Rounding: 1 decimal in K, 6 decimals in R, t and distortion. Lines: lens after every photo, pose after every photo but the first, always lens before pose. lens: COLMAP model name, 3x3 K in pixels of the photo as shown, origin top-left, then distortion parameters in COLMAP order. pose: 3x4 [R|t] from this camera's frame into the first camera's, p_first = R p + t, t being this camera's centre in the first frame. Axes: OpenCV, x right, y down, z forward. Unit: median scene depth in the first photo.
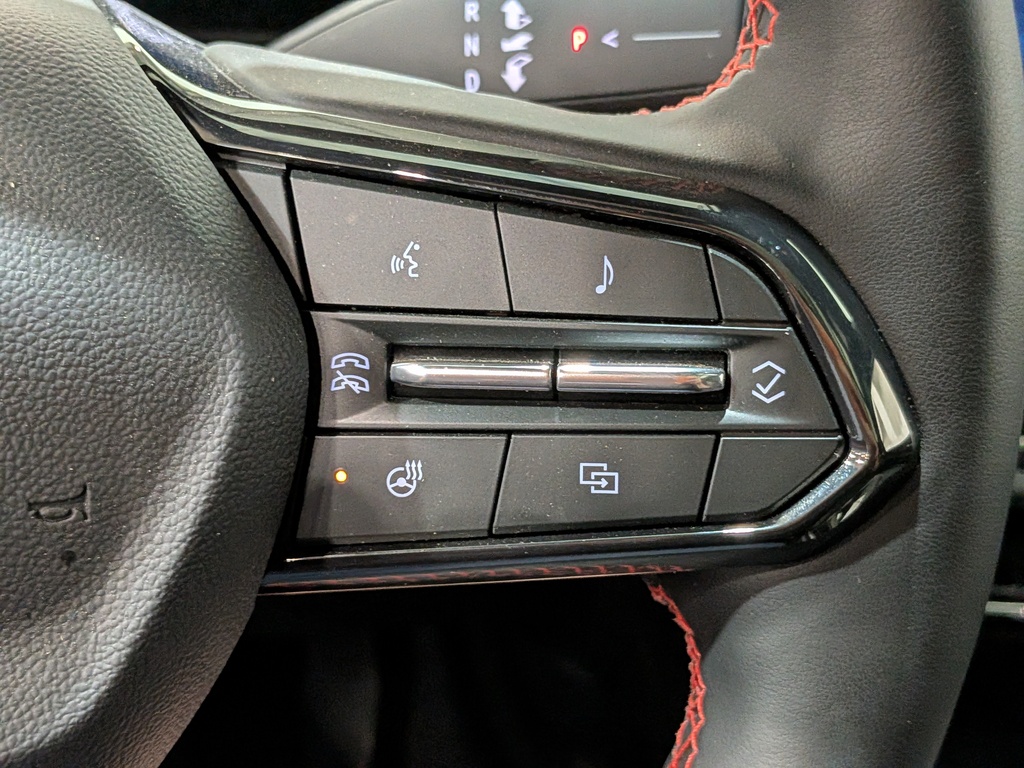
lens RADIAL K [[1427.3, 0, 507.8], [0, 1427.3, 385.7], [0, 0, 1]] dist [0.096491, 0.000000]
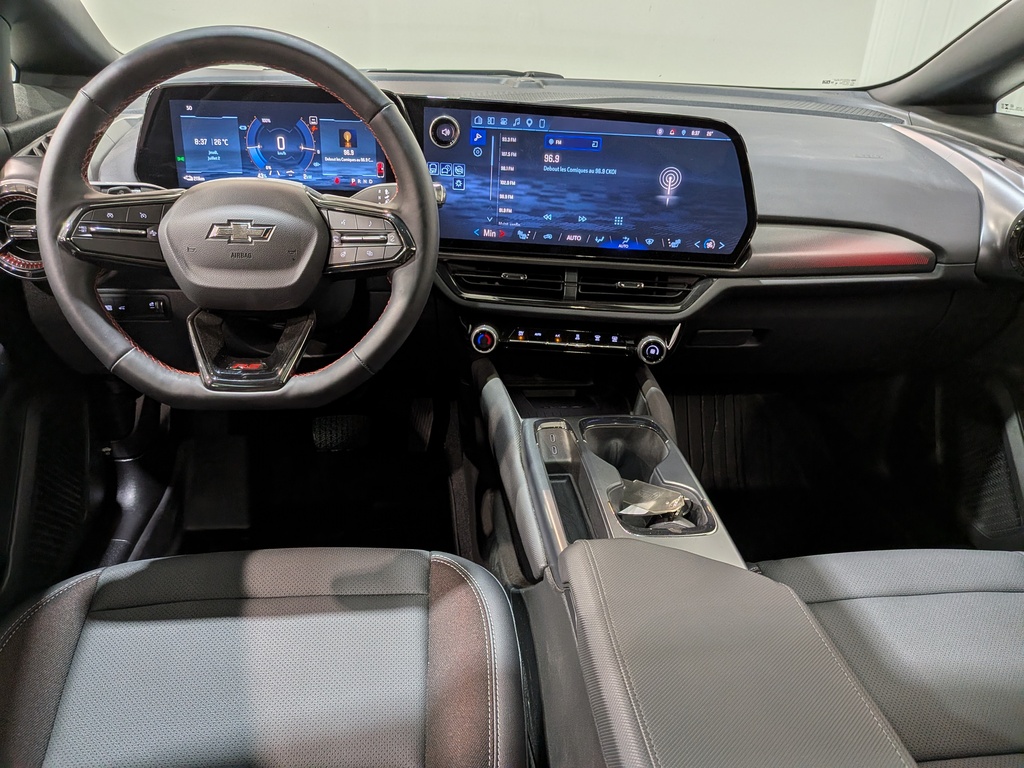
lens RADIAL K [[751.3, 0, 507.1], [0, 751.3, 389.9], [0, 0, 1]] dist [0.052006, -0.102055]
pose [[0.992514, 0.015208, -0.121183, 1.160097], [-0.020457, 0.998900, -0.042187, 0.854372], [0.120408, 0.044351, 0.991733, -2.472270]]
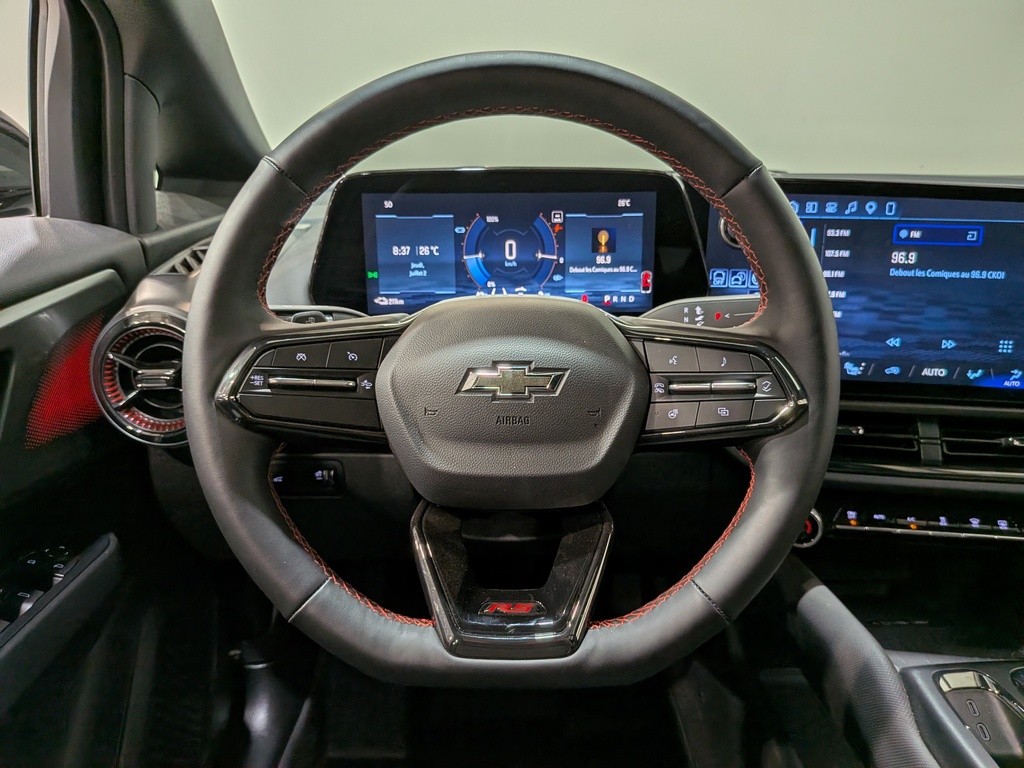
lens RADIAL K [[751.3, 0, 513.6], [0, 751.3, 402.9], [0, 0, 1]] dist [0.052006, -0.102055]
pose [[0.973262, -0.014408, -0.229243, -0.022937], [-0.028748, 0.982542, -0.183806, 0.439154], [0.227890, 0.185482, 0.955857, -1.137082]]
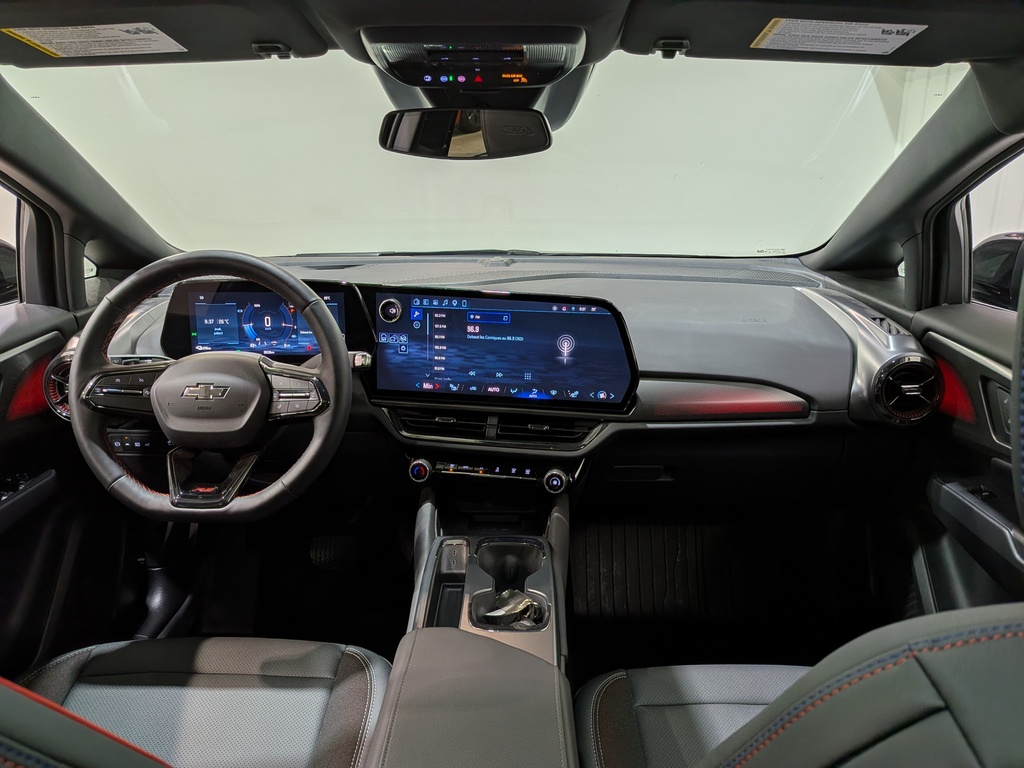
lens RADIAL K [[751.3, 0, 508.5], [0, 751.3, 385.4], [0, 0, 1]] dist [0.052006, -0.102055]
pose [[0.968099, -0.010894, -0.250331, 2.598499], [-0.045464, 0.974835, -0.218244, 0.934192], [0.246409, 0.222663, 0.943241, -3.290551]]
